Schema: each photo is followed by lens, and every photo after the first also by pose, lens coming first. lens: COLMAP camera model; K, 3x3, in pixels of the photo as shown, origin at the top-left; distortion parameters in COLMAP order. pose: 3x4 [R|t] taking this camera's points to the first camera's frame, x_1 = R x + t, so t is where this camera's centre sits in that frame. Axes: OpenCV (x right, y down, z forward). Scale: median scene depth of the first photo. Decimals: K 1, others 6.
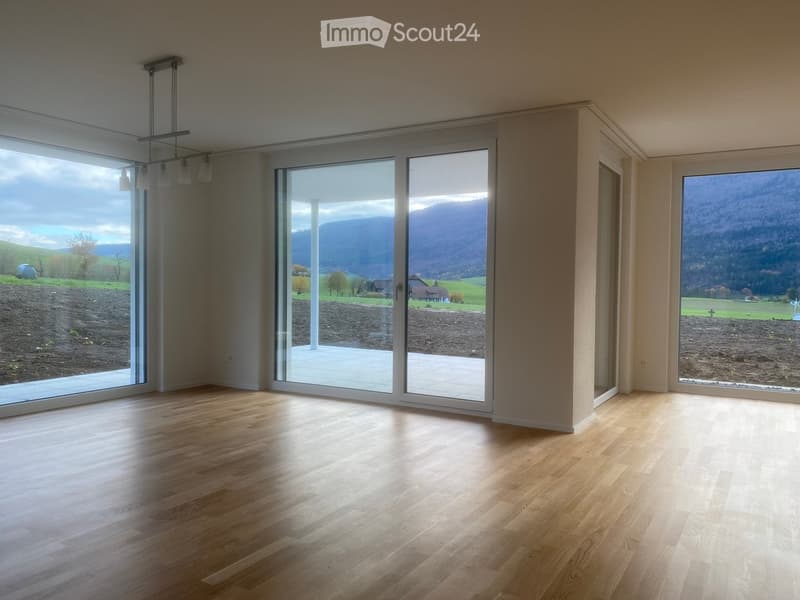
lens RADIAL K [[639.6, 0, 400.0], [0, 639.6, 300.0], [0, 0, 1]] dist [0.002865, 0.000423]
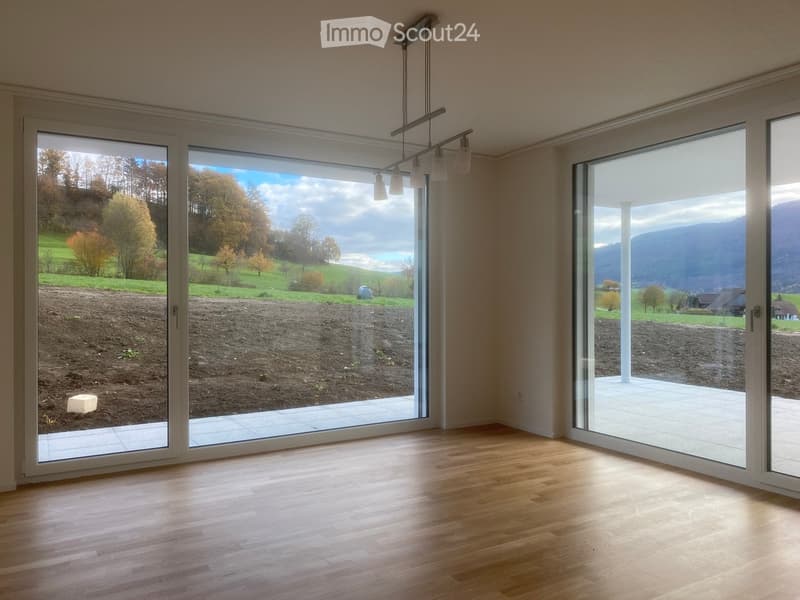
lens RADIAL K [[616.3, 0, 397.2], [0, 616.3, 309.0], [0, 0, 1]] dist [0.009492, -0.048957]
pose [[0.882751, -0.006573, -0.469795, -0.020491], [0.002414, 0.999952, -0.009454, -0.011678], [0.469835, 0.007211, 0.882725, 0.162061]]
